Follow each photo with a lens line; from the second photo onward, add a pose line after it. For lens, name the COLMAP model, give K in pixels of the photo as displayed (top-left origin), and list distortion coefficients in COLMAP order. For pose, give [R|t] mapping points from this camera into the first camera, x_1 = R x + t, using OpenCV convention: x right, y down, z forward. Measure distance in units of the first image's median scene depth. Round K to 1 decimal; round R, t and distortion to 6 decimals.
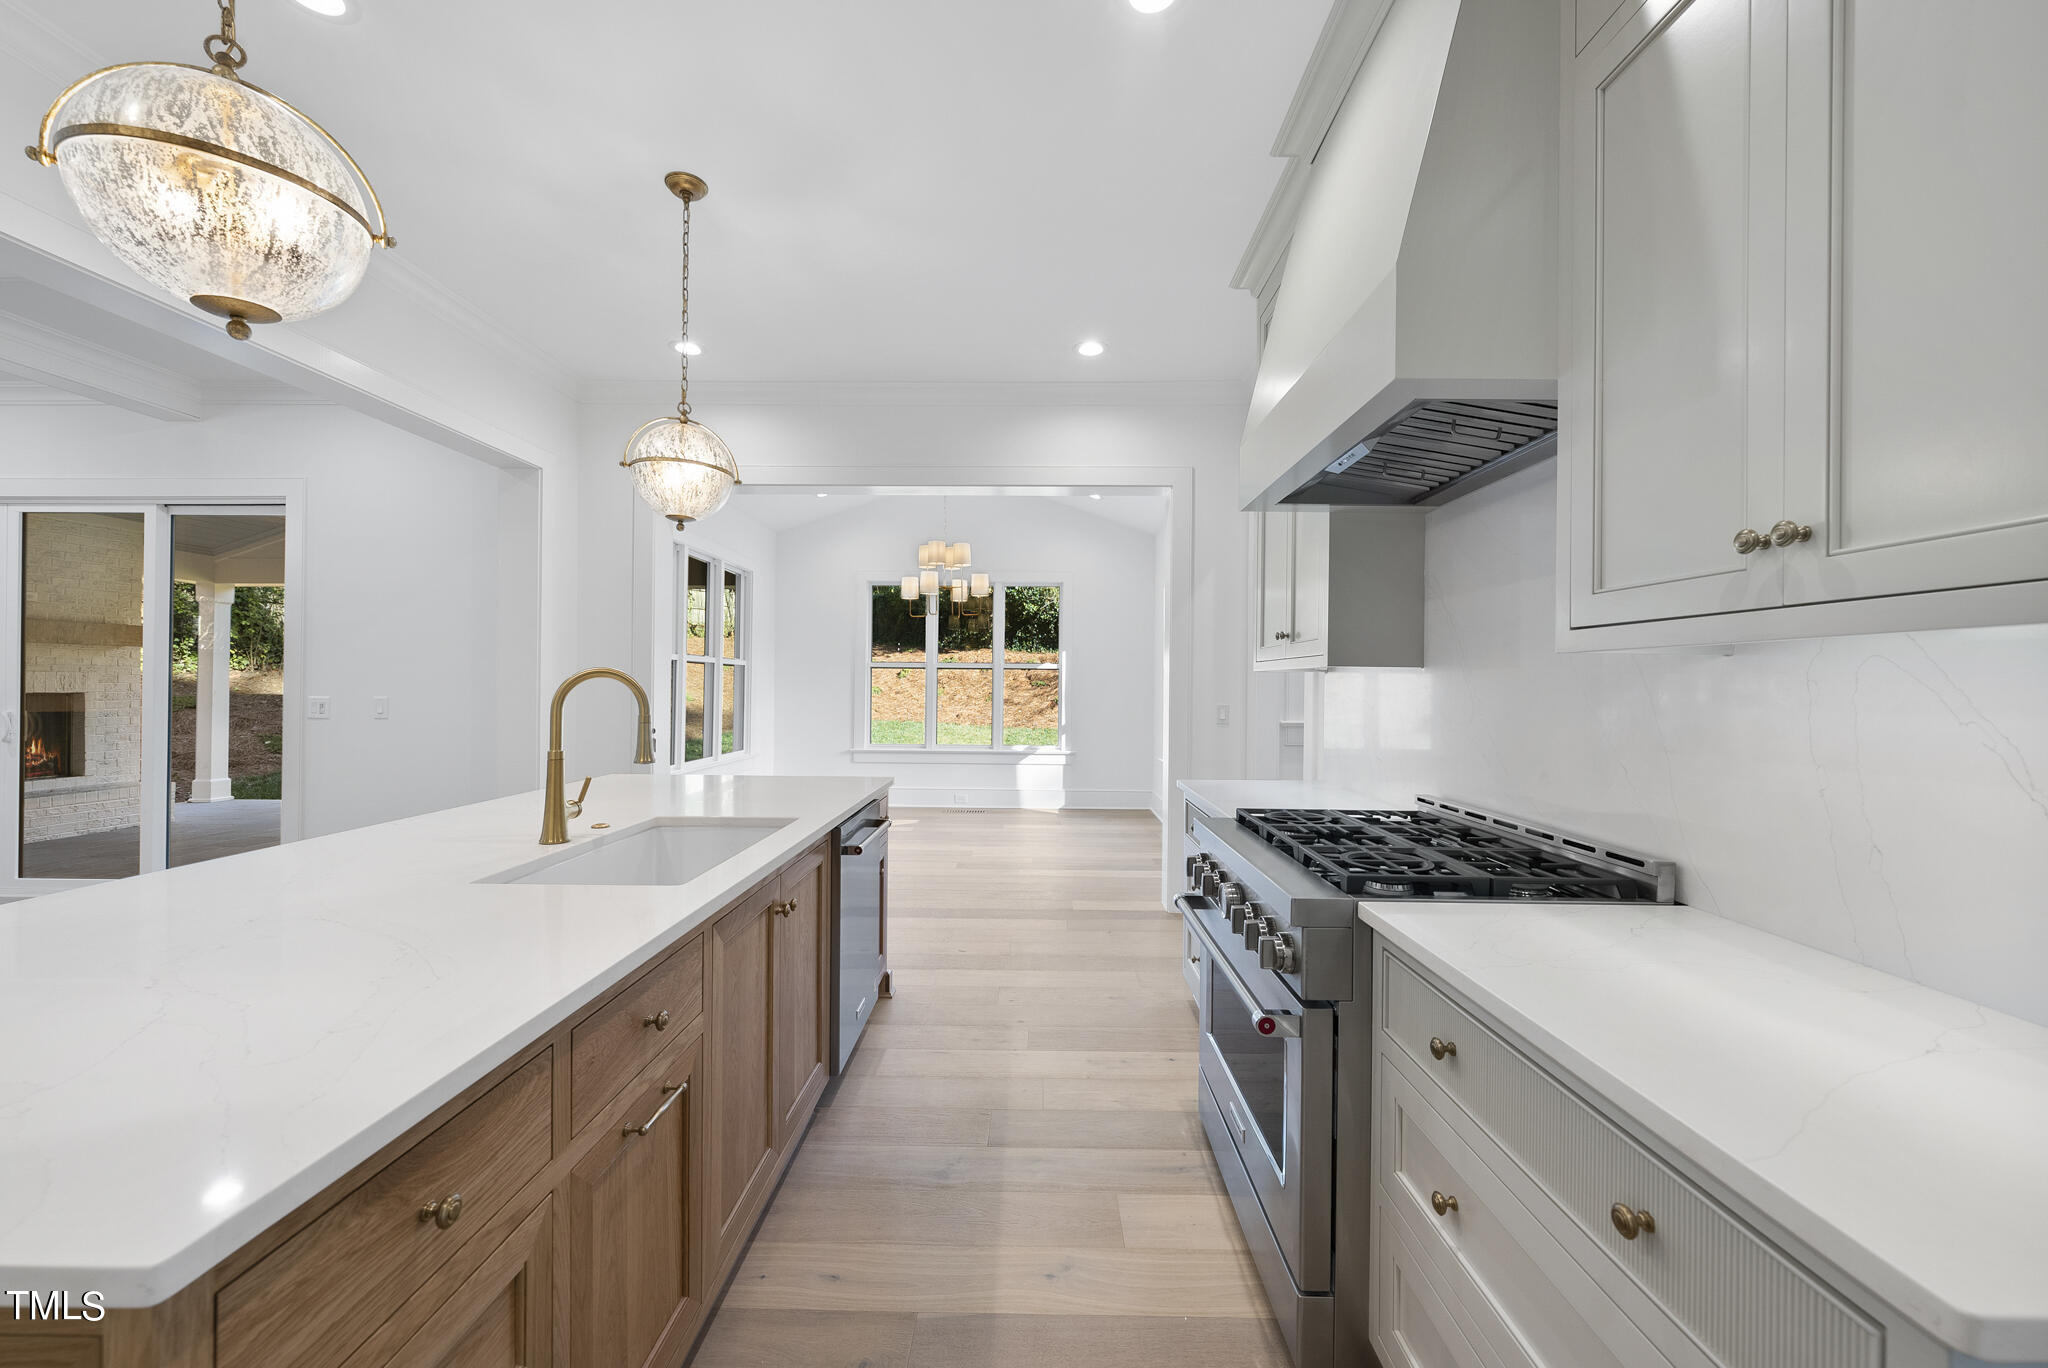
lens RADIAL K [[771.9, 0, 1024.0], [0, 771.9, 684.0], [0, 0, 1]] dist [0.001038, 0.000049]
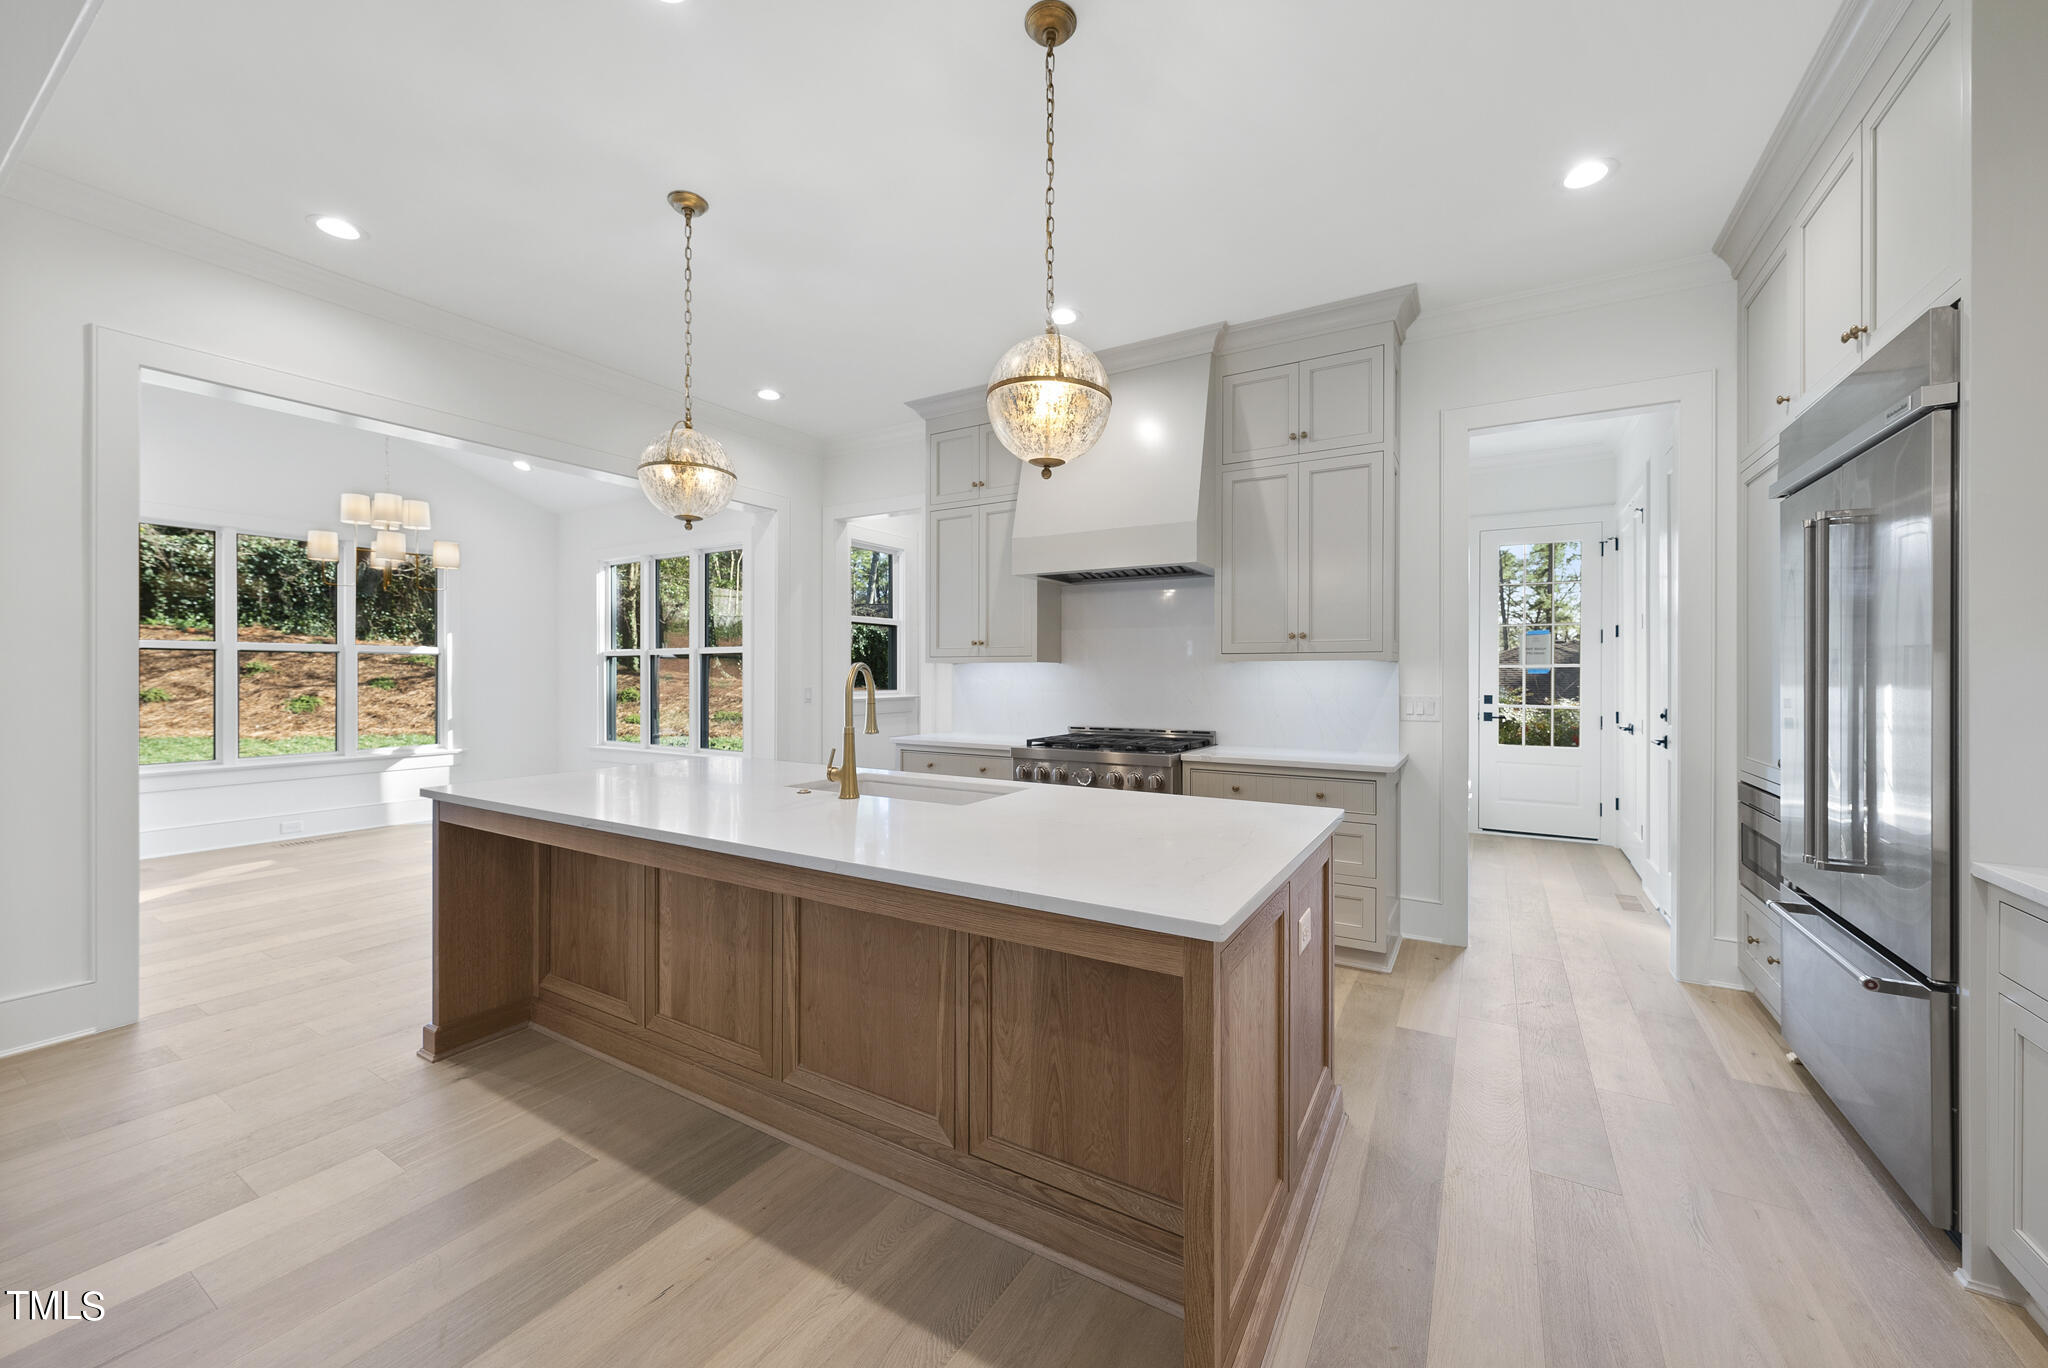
lens RADIAL K [[771.9, 0, 1024.0], [0, 771.9, 684.0], [0, 0, 1]] dist [0.001038, 0.000049]
pose [[0.506930, -0.022233, 0.861700, -0.362150], [0.002891, 0.999706, 0.024092, -0.004442], [-0.861982, -0.009721, 0.506845, 0.021293]]
